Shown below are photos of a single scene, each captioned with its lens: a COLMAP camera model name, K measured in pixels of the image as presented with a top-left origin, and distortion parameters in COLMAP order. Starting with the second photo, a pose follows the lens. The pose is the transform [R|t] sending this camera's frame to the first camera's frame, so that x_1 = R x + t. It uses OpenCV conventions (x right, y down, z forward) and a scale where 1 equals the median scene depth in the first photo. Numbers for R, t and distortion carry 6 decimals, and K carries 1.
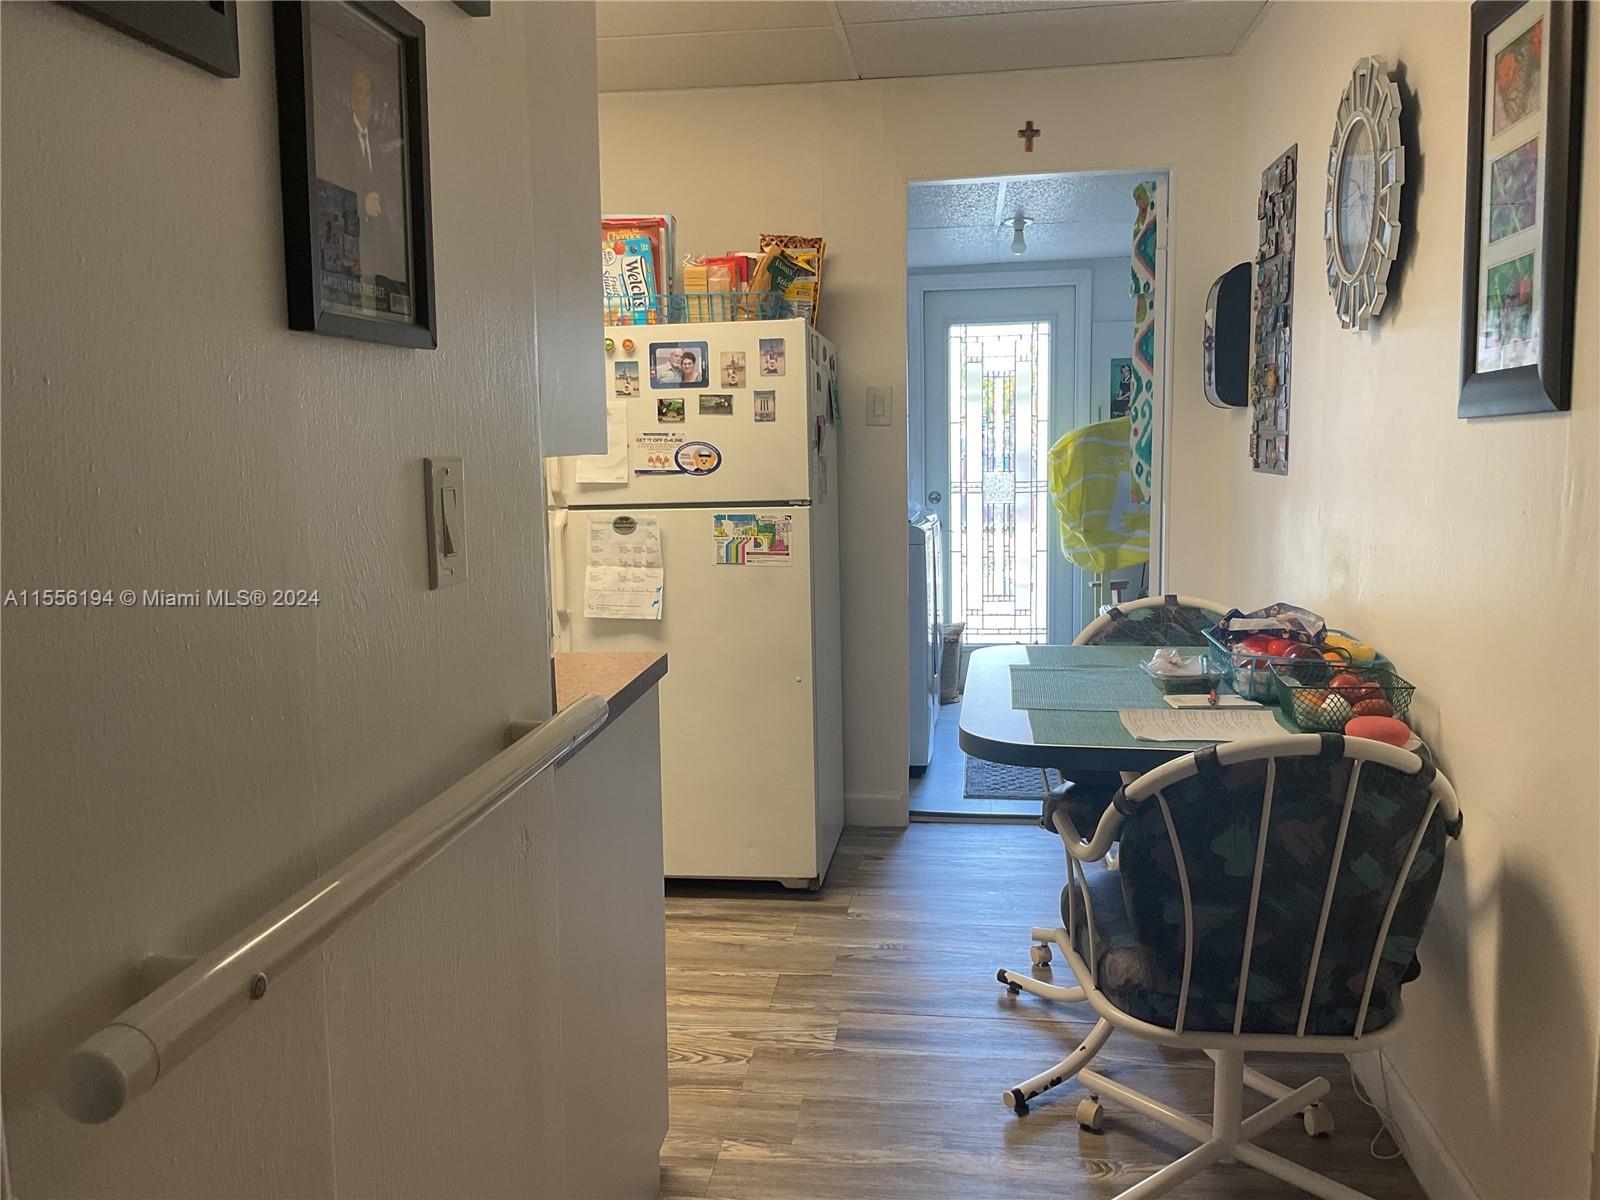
lens RADIAL K [[1335.5, 0, 800.0], [0, 1335.5, 600.0], [0, 0, 1]] dist [0.099395, -0.139282]
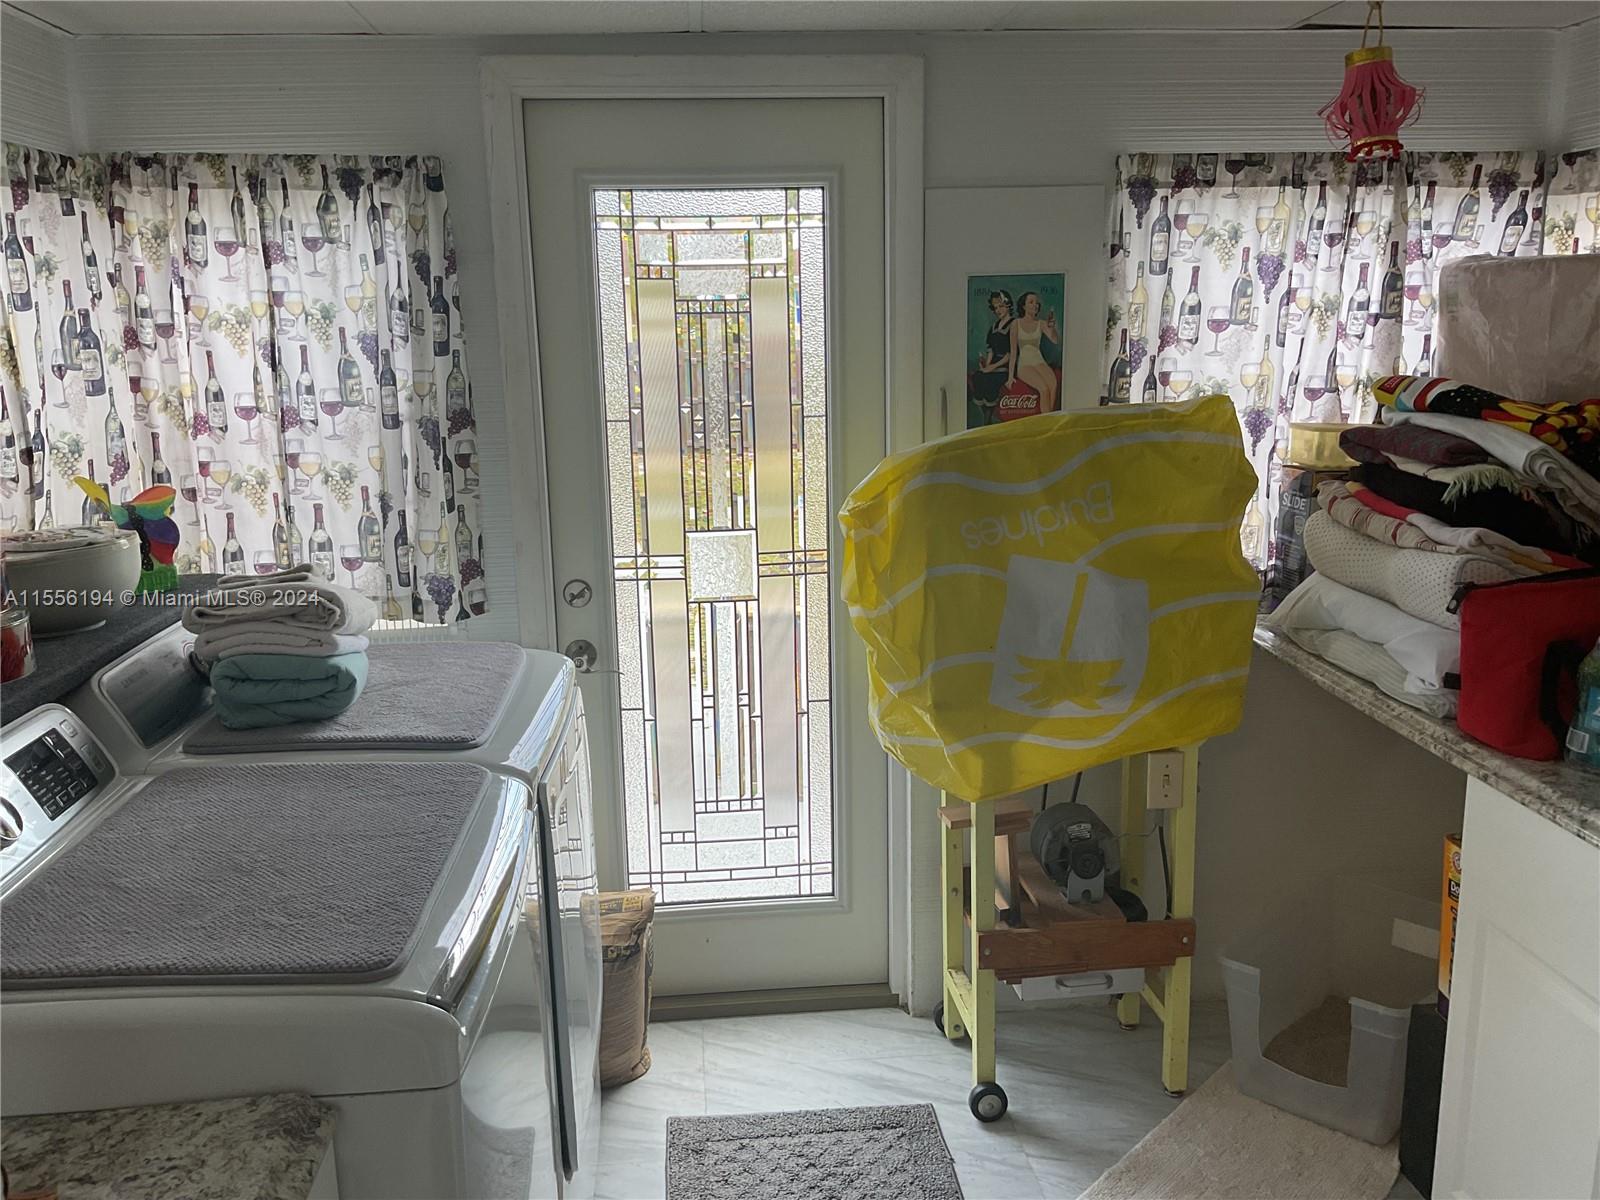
lens RADIAL K [[1335.5, 0, 800.0], [0, 1335.5, 600.0], [0, 0, 1]] dist [0.099395, -0.139282]
pose [[0.976128, -0.044036, 0.212686, 0.082264], [0.027495, 0.996406, 0.080116, -0.111808], [-0.215450, -0.072356, 0.973831, 0.583798]]
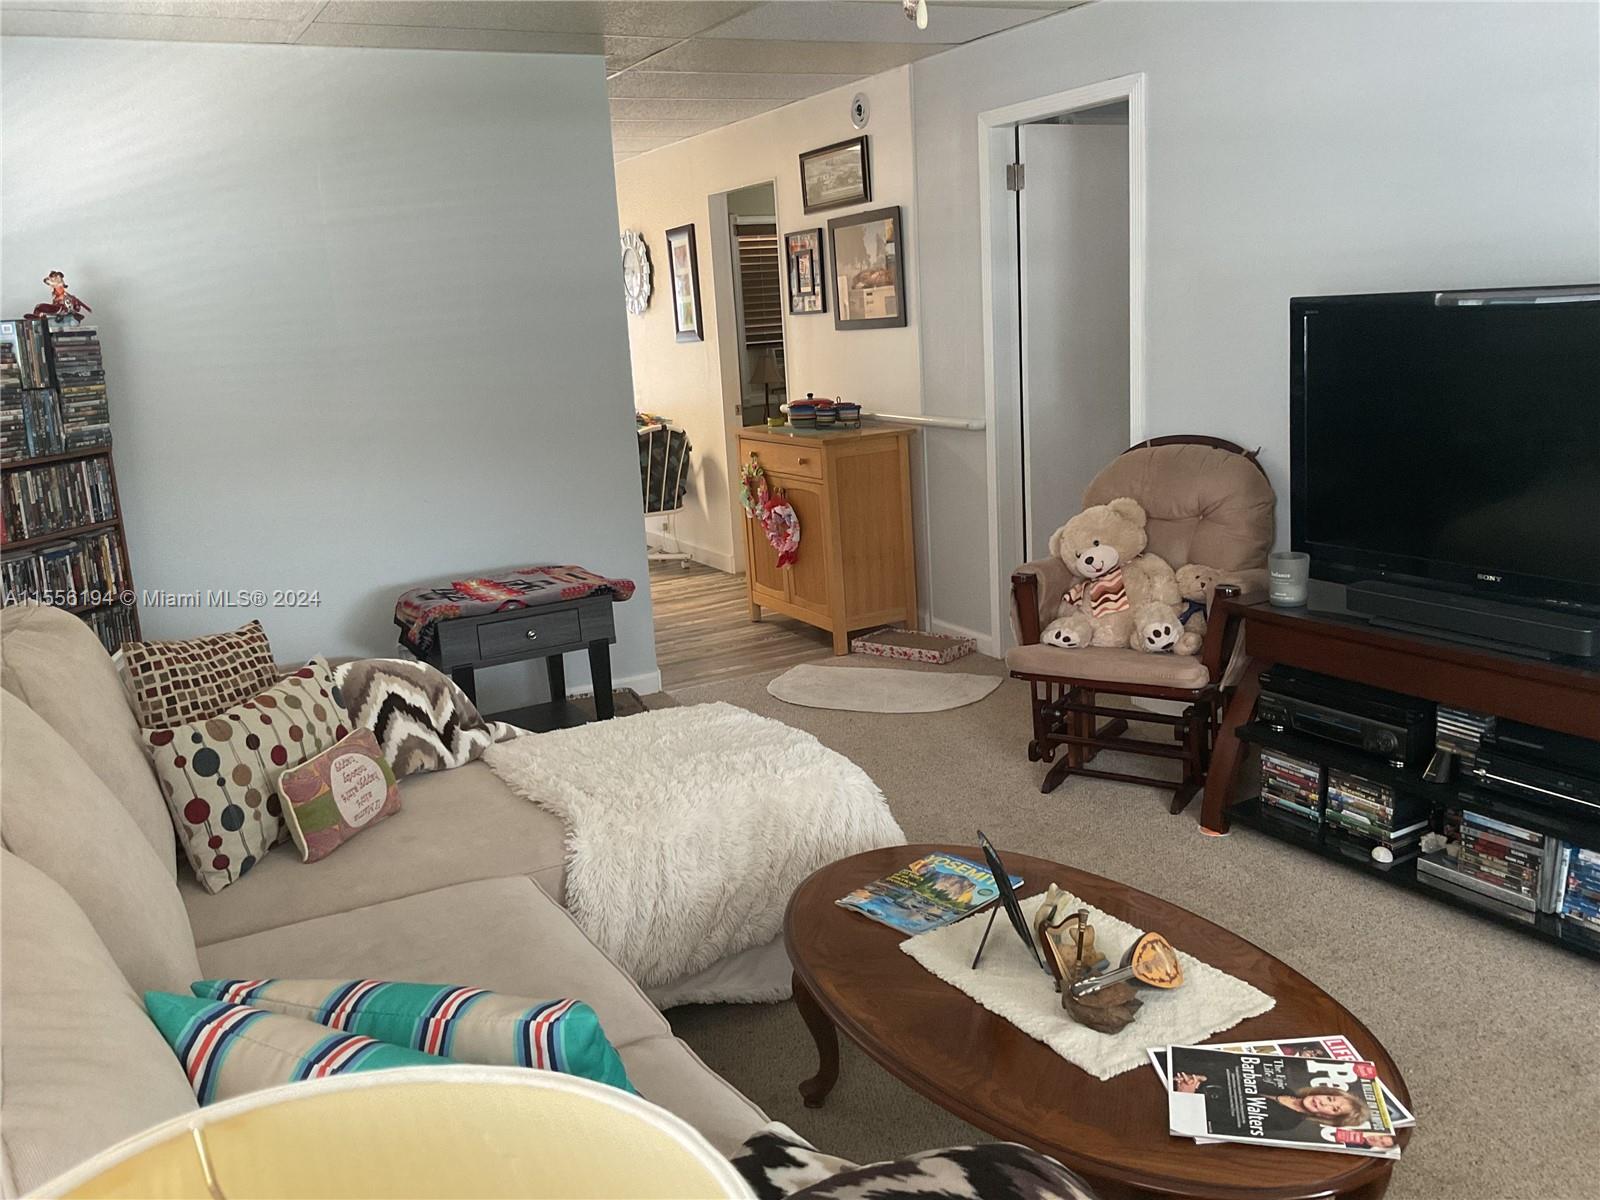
lens RADIAL K [[1335.5, 0, 800.0], [0, 1335.5, 600.0], [0, 0, 1]] dist [0.099395, -0.139282]
pose [[0.815835, -0.151707, 0.558031, -1.457446], [0.118932, 0.988364, 0.094820, 0.265921], [-0.565923, -0.010990, 0.824385, -2.328323]]
